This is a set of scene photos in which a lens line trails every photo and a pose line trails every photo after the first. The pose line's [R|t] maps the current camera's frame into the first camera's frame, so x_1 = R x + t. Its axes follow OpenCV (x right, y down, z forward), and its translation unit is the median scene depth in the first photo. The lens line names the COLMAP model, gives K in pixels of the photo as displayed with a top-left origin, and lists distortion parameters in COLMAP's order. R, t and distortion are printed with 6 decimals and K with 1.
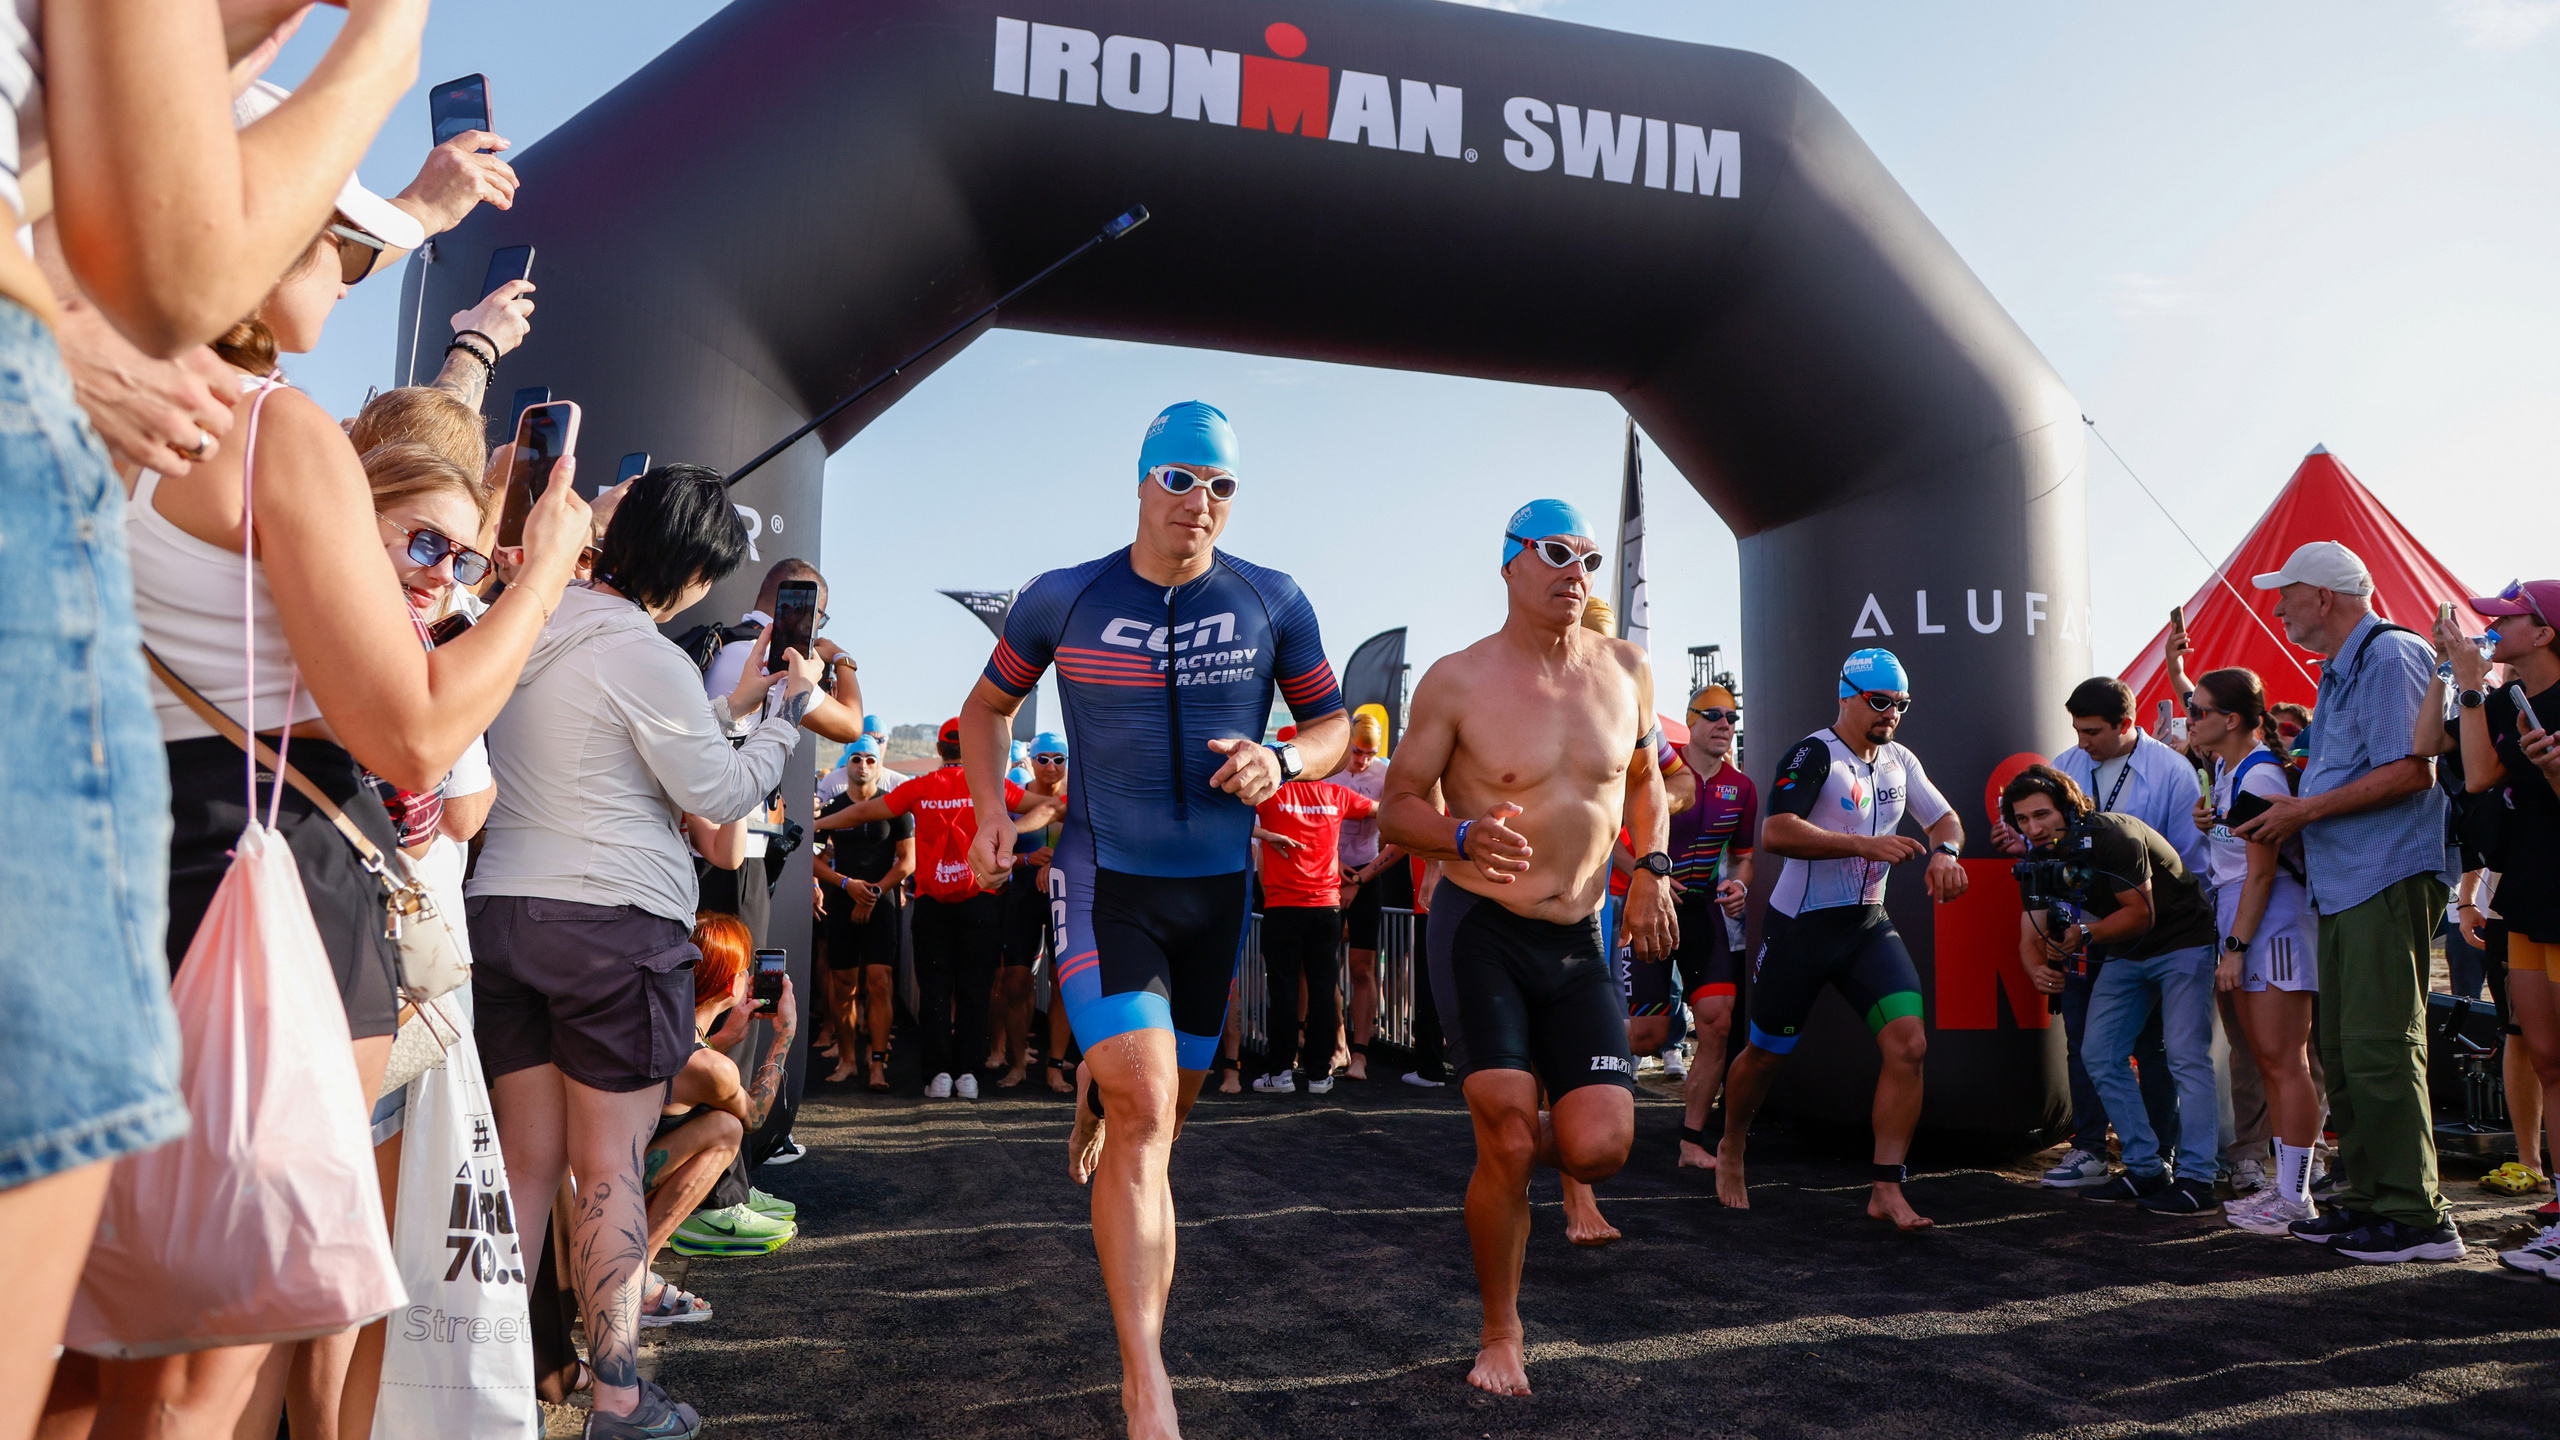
lens RADIAL K [[1779.6, 0, 1275.7], [0, 1779.6, 742.7], [0, 0, 1]] dist [-0.113839, 0.045387]
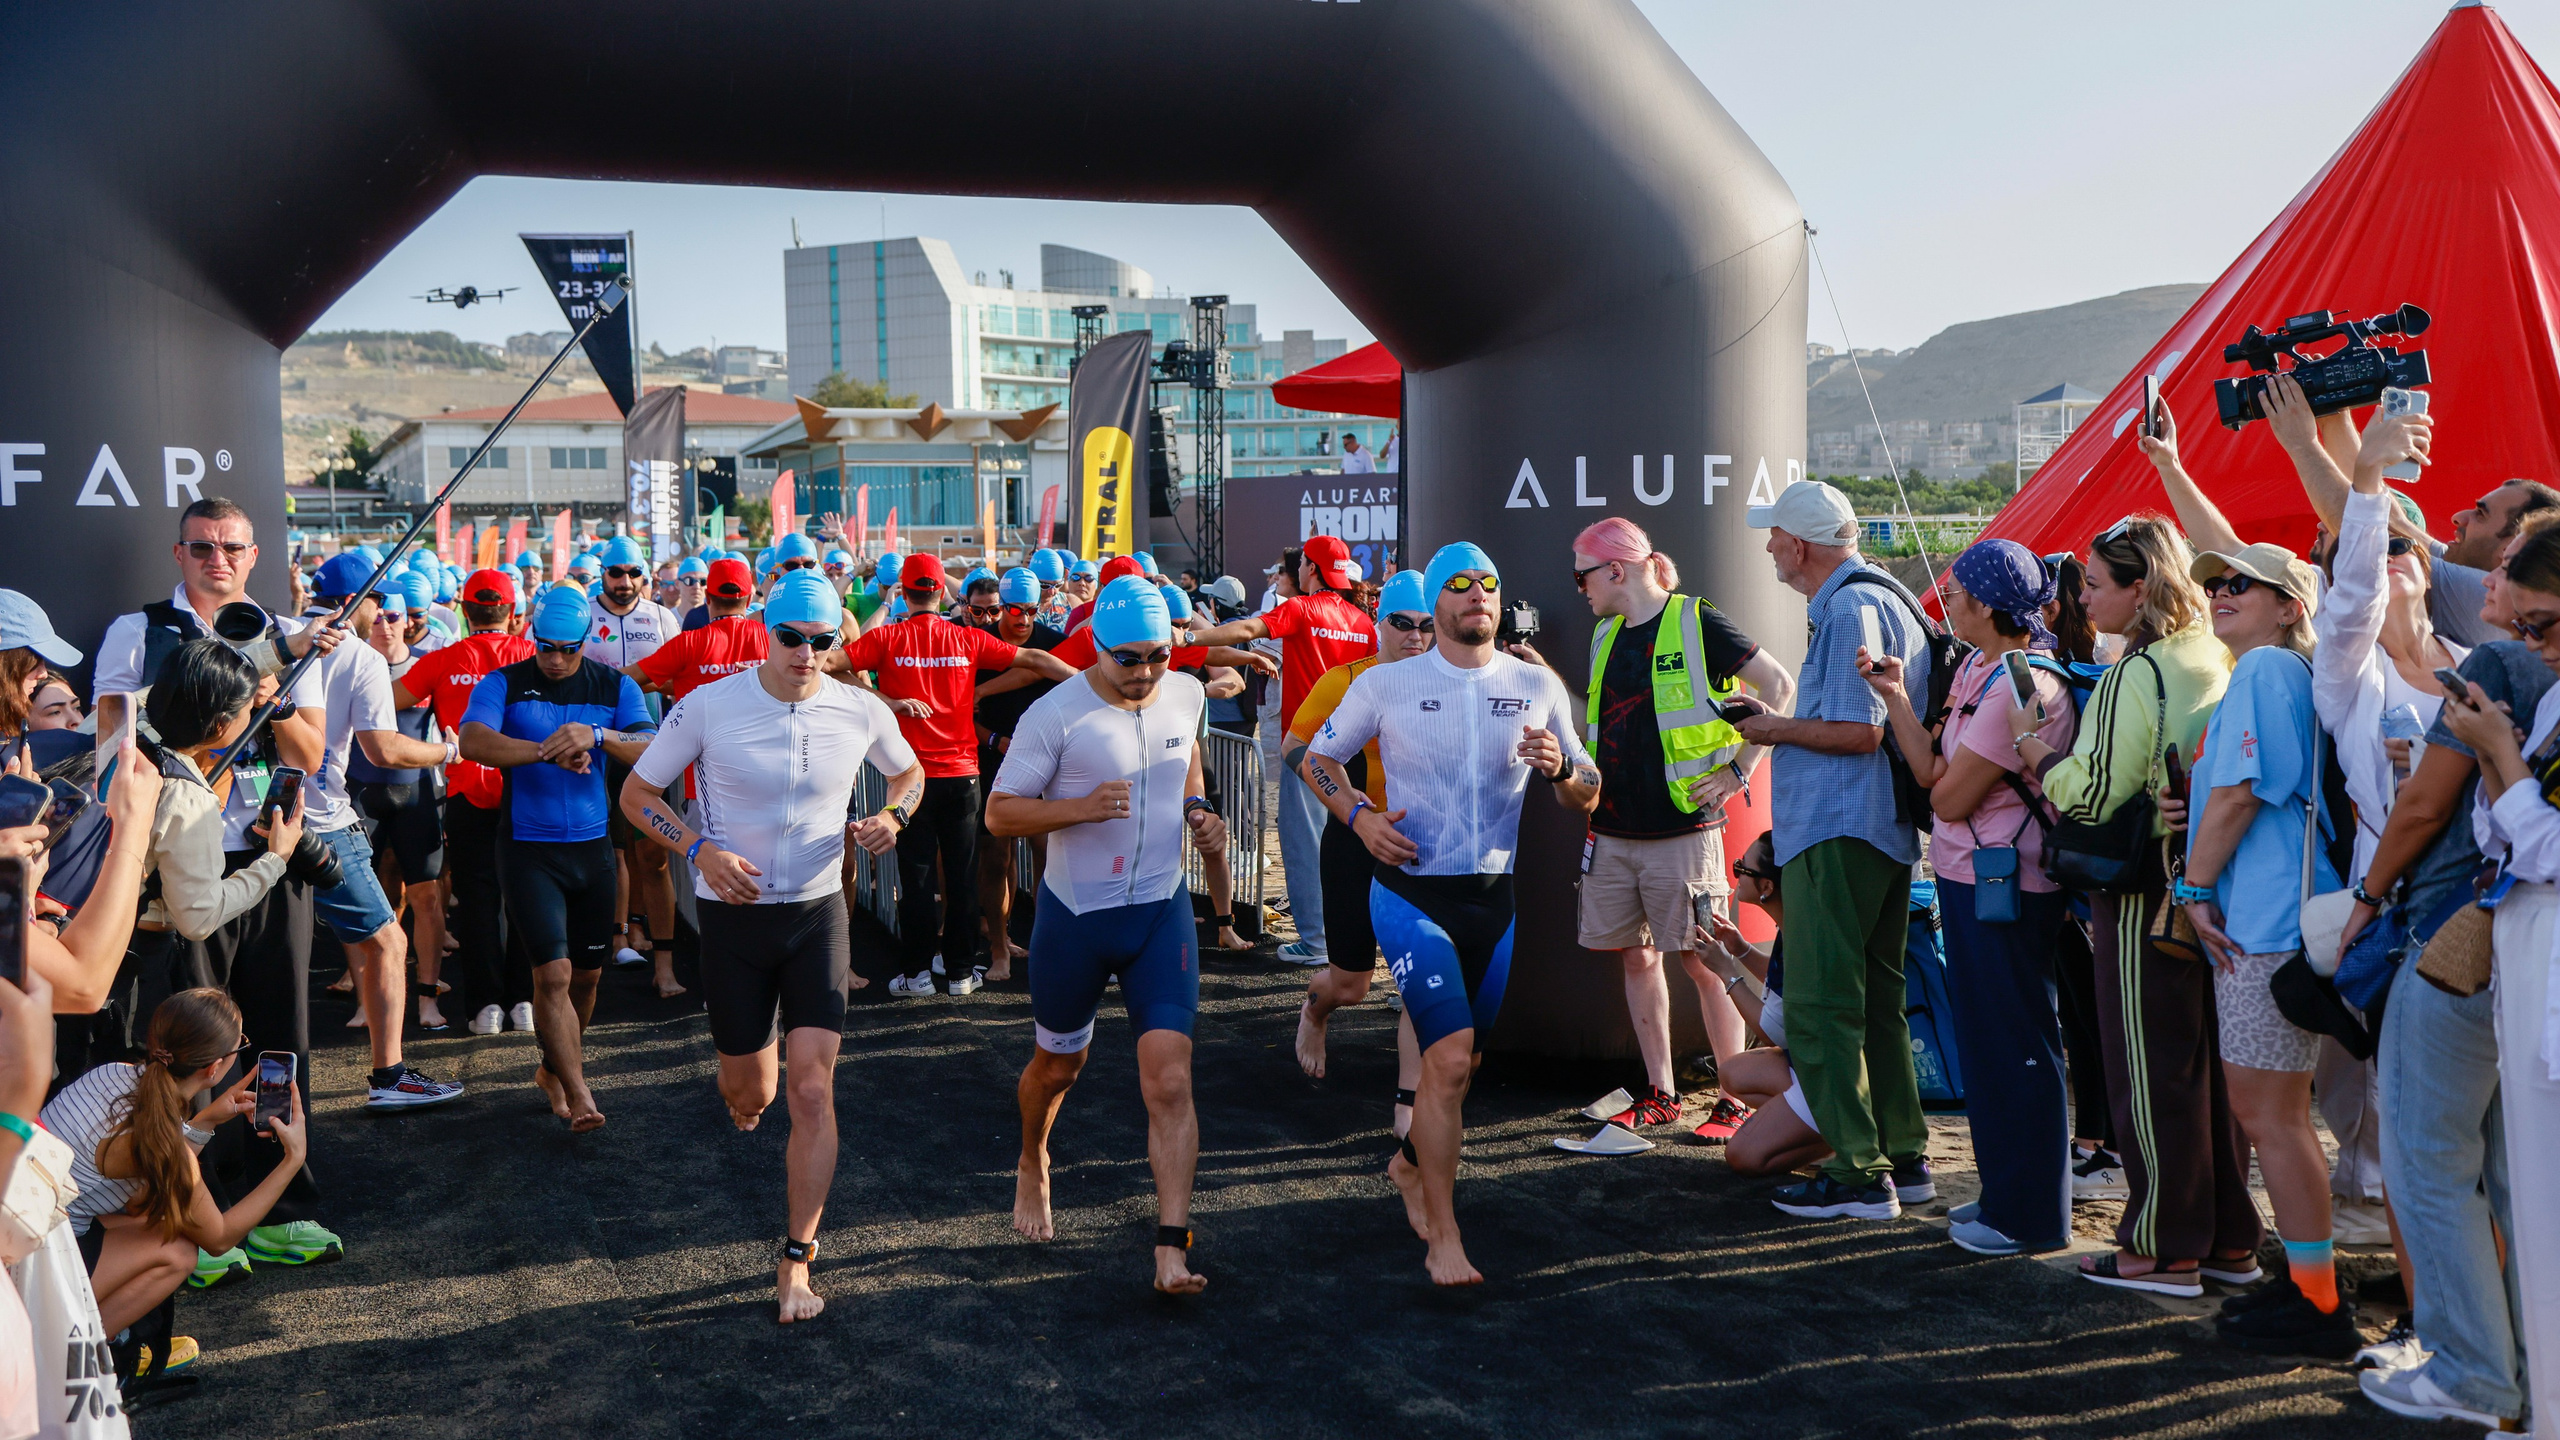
lens RADIAL K [[2647.6, 0, 1319.0], [0, 2647.6, 731.5], [0, 0, 1]] dist [0.027407, 0.000000]
pose [[0.997176, -0.029989, 0.068859, 0.168612], [0.018957, 0.987638, 0.155601, -0.188537], [-0.072674, -0.153856, 0.985417, -0.372746]]
